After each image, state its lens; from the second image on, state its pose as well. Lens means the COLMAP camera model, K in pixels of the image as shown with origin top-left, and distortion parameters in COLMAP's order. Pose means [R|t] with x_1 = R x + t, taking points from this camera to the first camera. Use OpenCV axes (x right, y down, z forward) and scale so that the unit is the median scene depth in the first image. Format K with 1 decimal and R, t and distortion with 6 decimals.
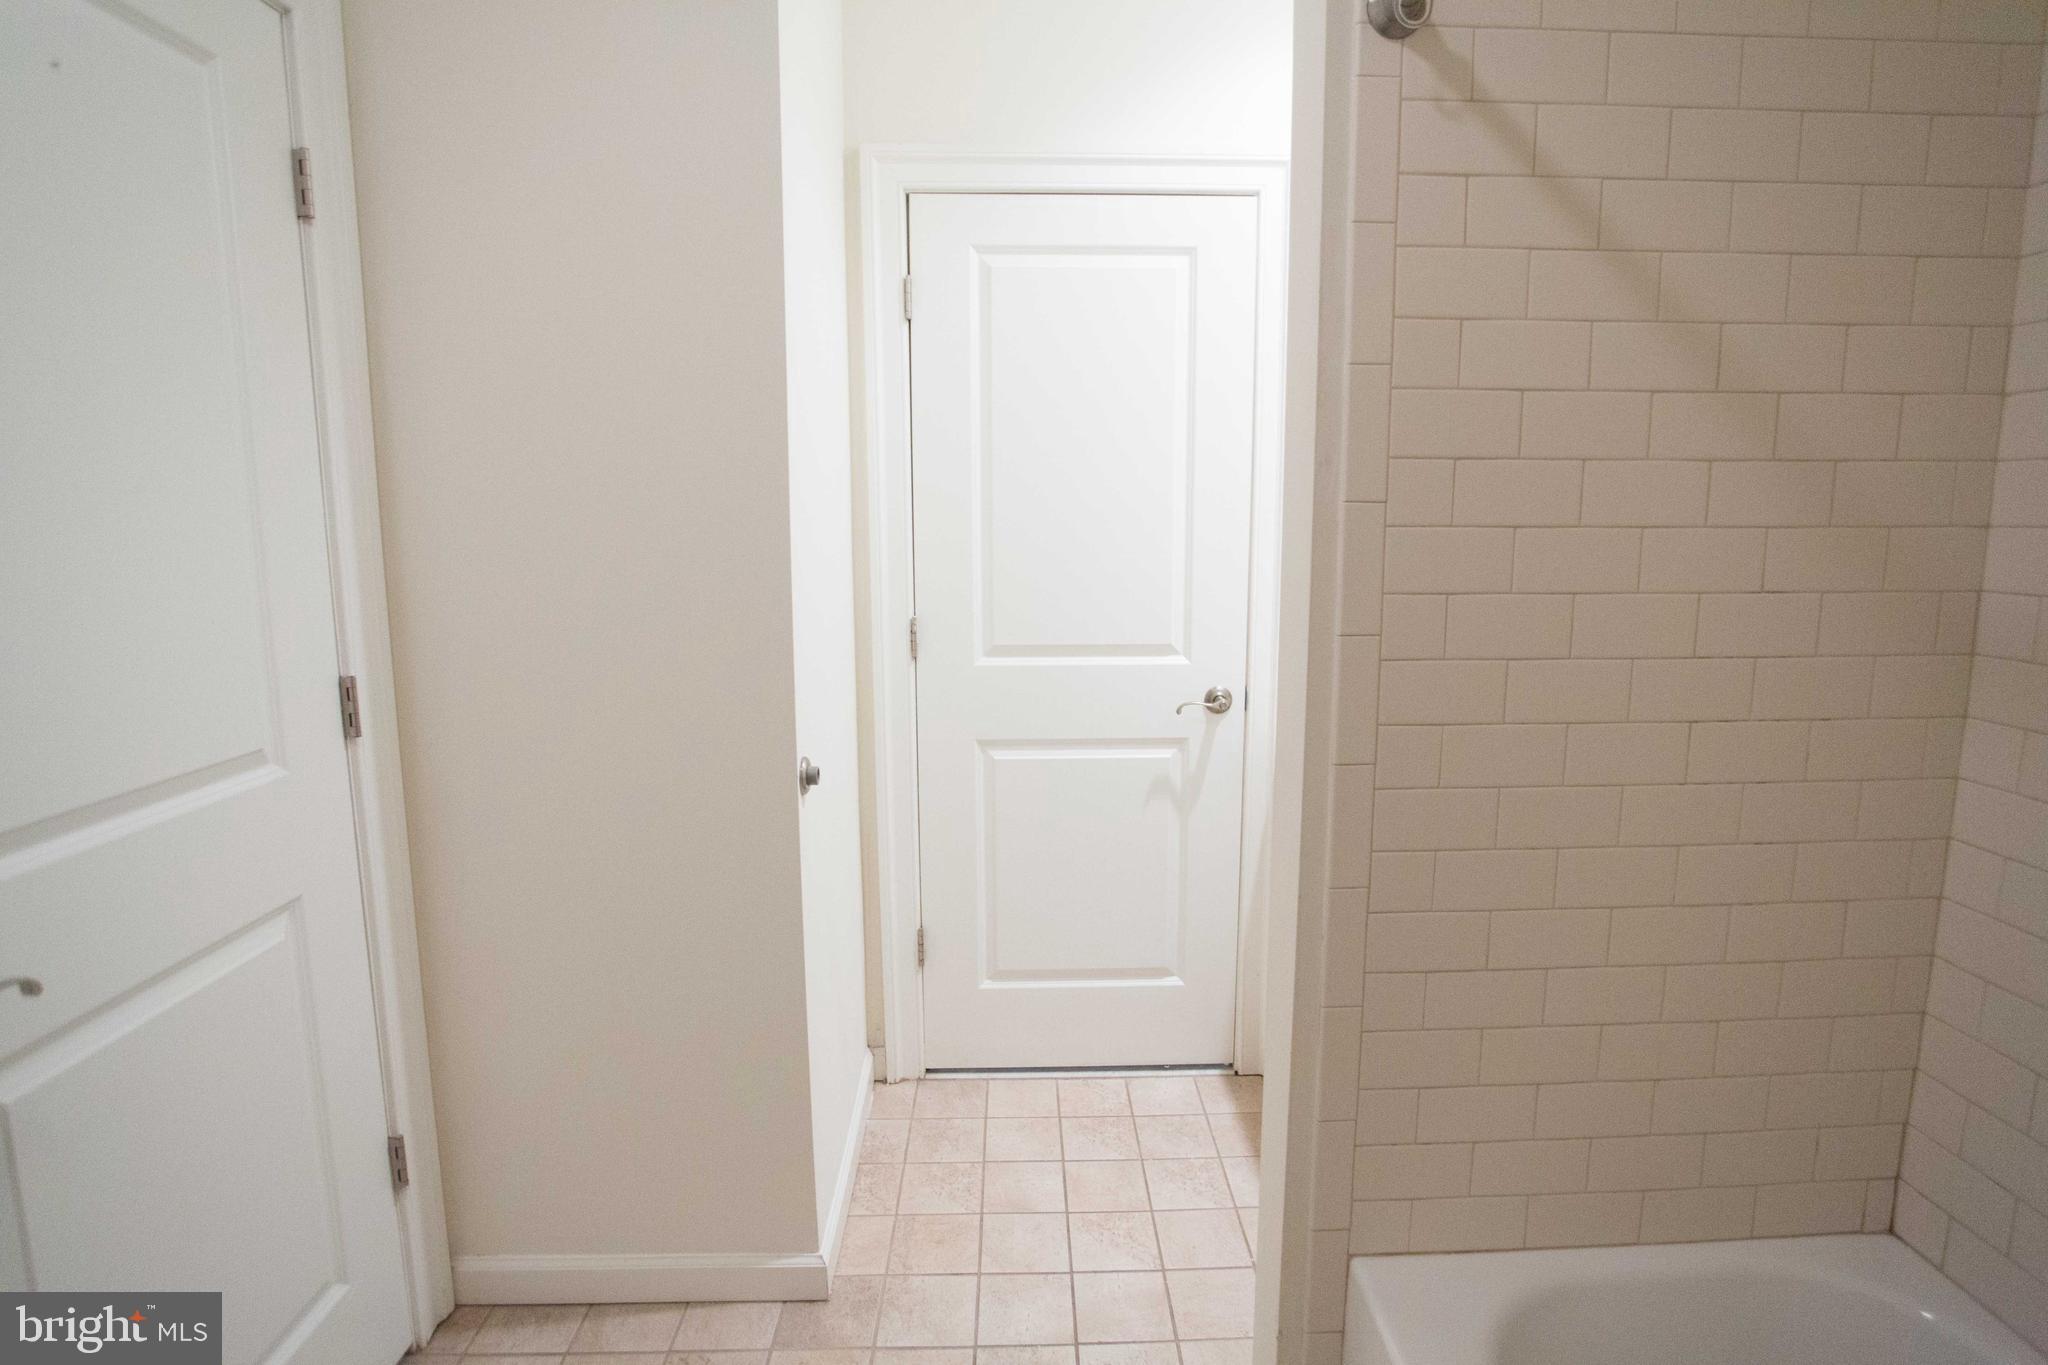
lens RADIAL K [[1060.3, 0, 1028.5], [0, 1060.3, 685.7], [0, 0, 1]] dist [-0.016075, 0.004306]
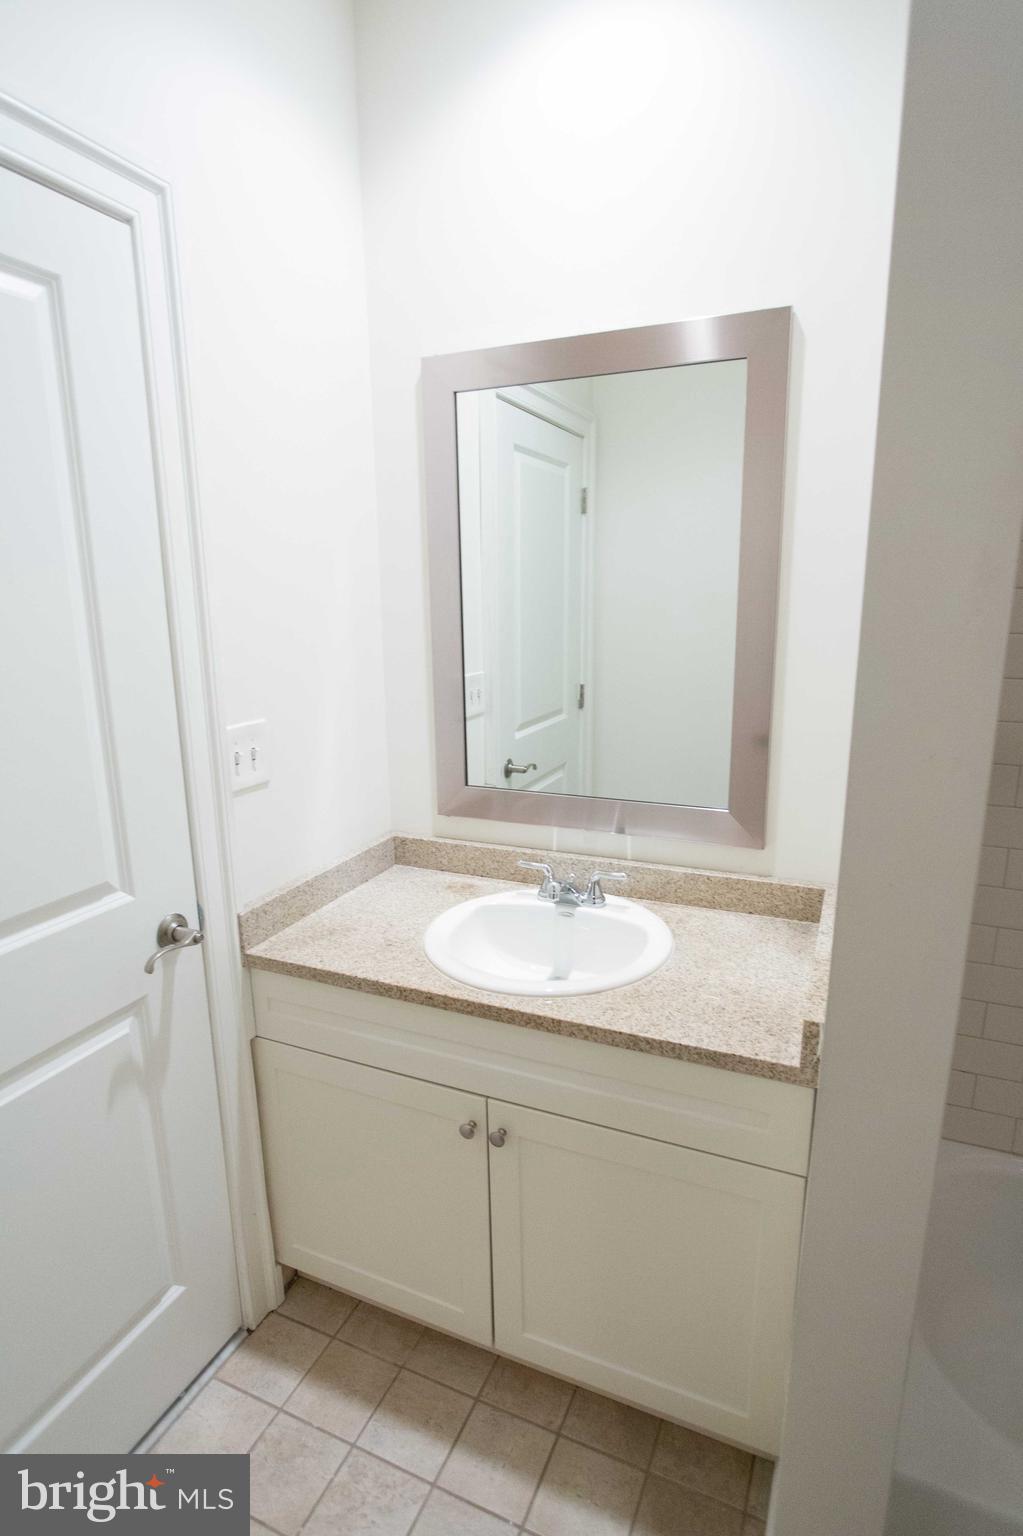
lens RADIAL K [[824.4, 0, 510.1], [0, 824.4, 800.8], [0, 0, 1]] dist [-0.001179, -0.000088]
pose [[0.425043, -0.225302, 0.876686, -0.212617], [0.149071, 0.972727, 0.177710, -0.146240], [-0.892814, 0.055155, 0.447037, 0.518405]]
